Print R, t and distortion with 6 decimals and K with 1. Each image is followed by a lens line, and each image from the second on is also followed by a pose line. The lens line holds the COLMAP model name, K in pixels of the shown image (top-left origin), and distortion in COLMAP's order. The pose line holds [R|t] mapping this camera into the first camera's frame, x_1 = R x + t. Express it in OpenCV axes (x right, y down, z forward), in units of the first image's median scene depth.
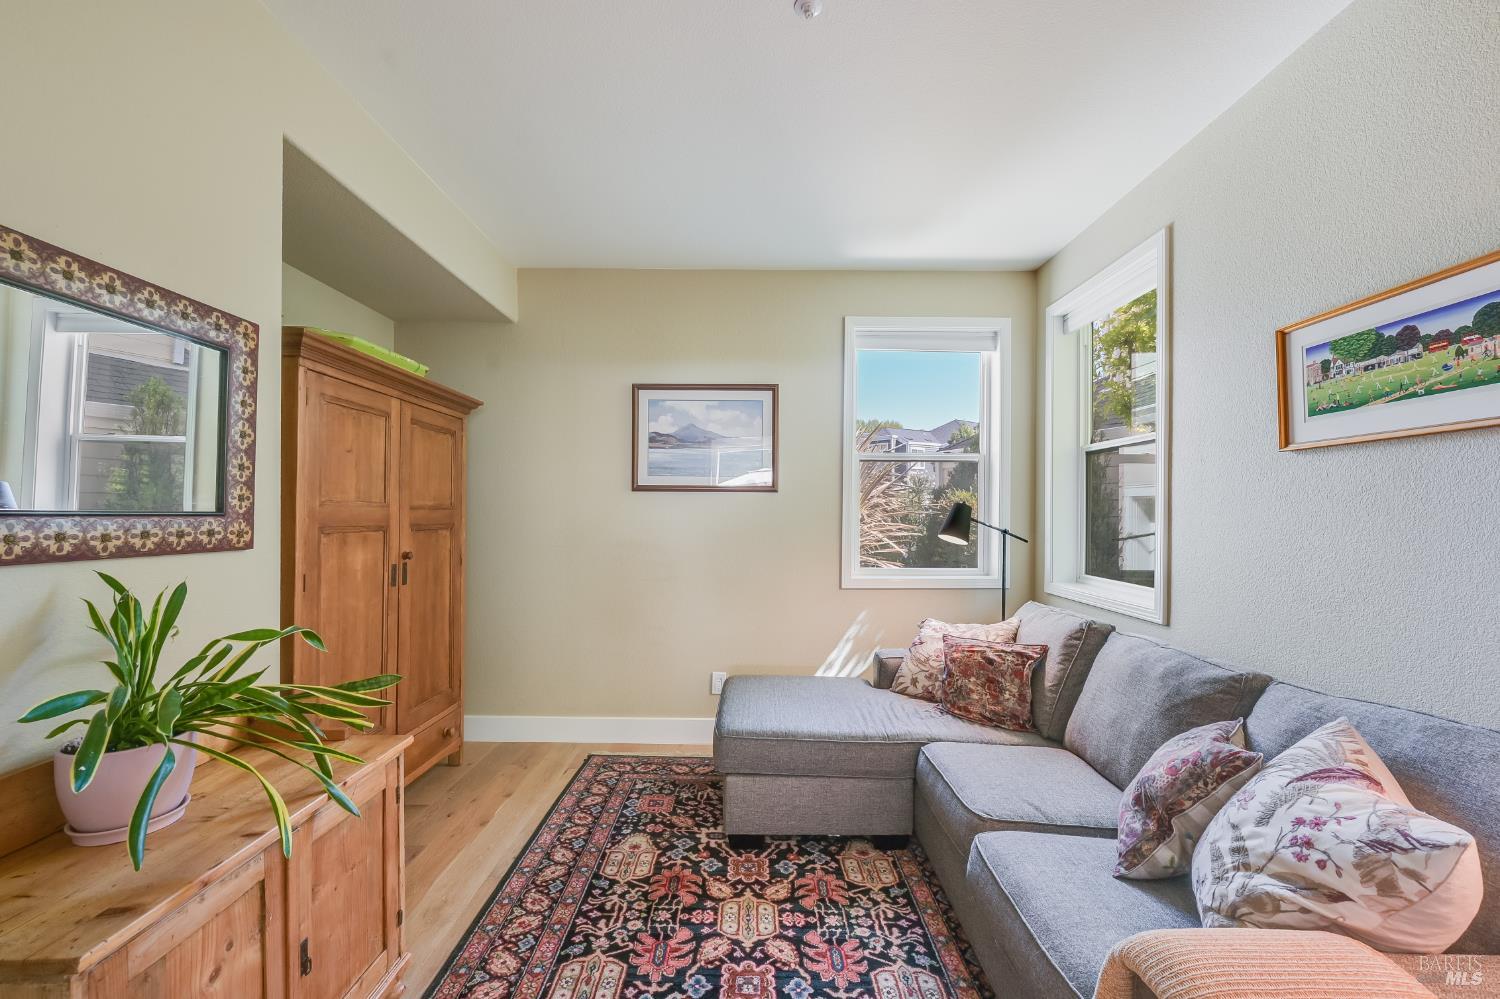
lens RADIAL K [[600.4, 0, 748.4], [0, 600.4, 508.4], [0, 0, 1]] dist [-0.000468, 0.000421]
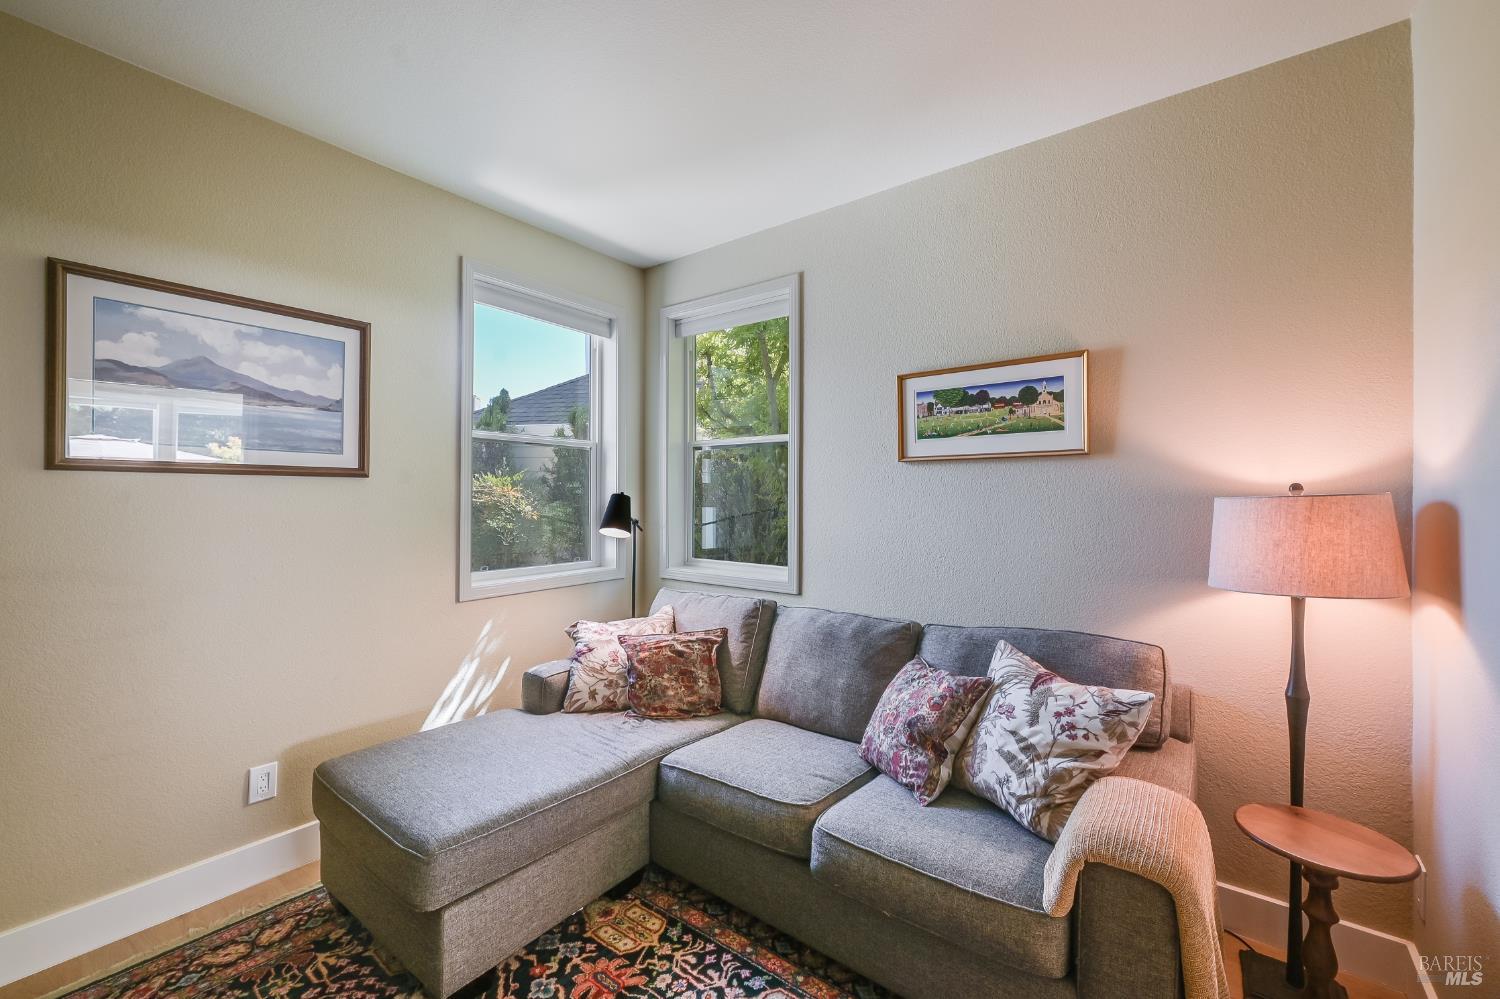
lens RADIAL K [[600.4, 0, 752.7], [0, 600.4, 492.7], [0, 0, 1]] dist [-0.000468, 0.000421]
pose [[0.602897, -0.000176, 0.797819, -0.419996], [-0.003831, 0.999988, 0.003116, -0.023055], [-0.797810, -0.004935, 0.602889, 0.388469]]
